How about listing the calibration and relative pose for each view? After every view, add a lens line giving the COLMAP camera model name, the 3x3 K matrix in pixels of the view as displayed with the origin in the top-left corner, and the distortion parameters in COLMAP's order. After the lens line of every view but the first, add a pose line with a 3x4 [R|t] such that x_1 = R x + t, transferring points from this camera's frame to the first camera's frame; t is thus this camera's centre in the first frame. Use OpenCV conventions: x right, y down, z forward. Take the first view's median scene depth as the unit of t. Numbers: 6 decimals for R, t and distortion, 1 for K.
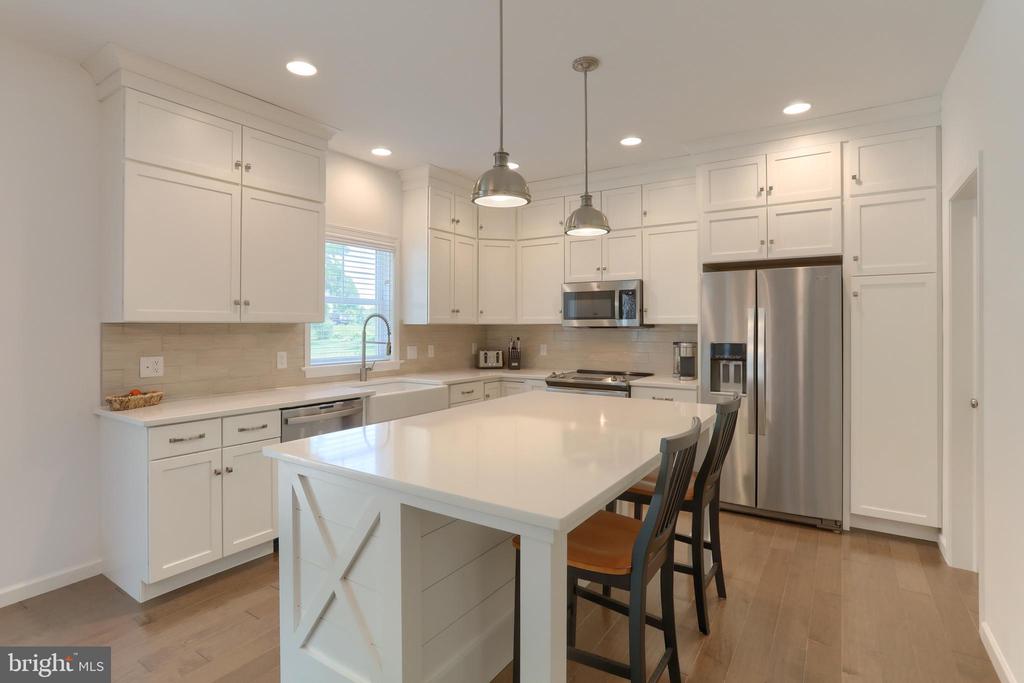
lens RADIAL K [[507.5, 0, 511.8], [0, 507.5, 338.0], [0, 0, 1]] dist [-0.000225, -0.000024]
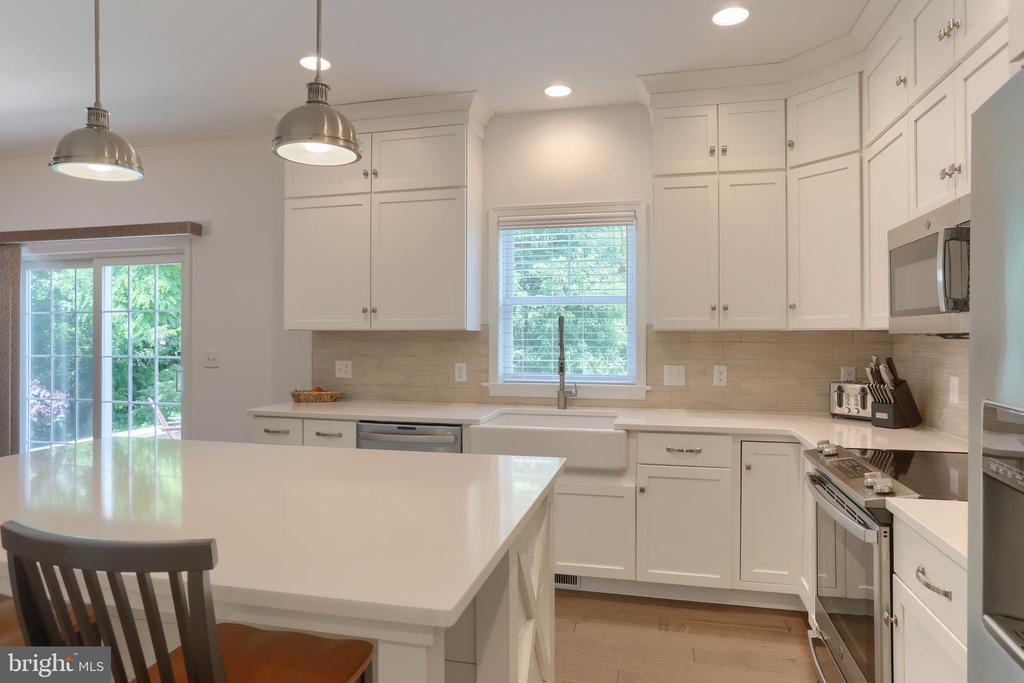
lens RADIAL K [[638.4, 0, 512.0], [0, 638.4, 341.5], [0, 0, 1]] dist [-0.055931, -0.000284]
pose [[0.345850, 0.009810, -0.938239, 0.592448], [-0.022885, 0.999736, 0.002017, -0.013545], [0.938011, 0.020774, 0.345983, 0.665239]]
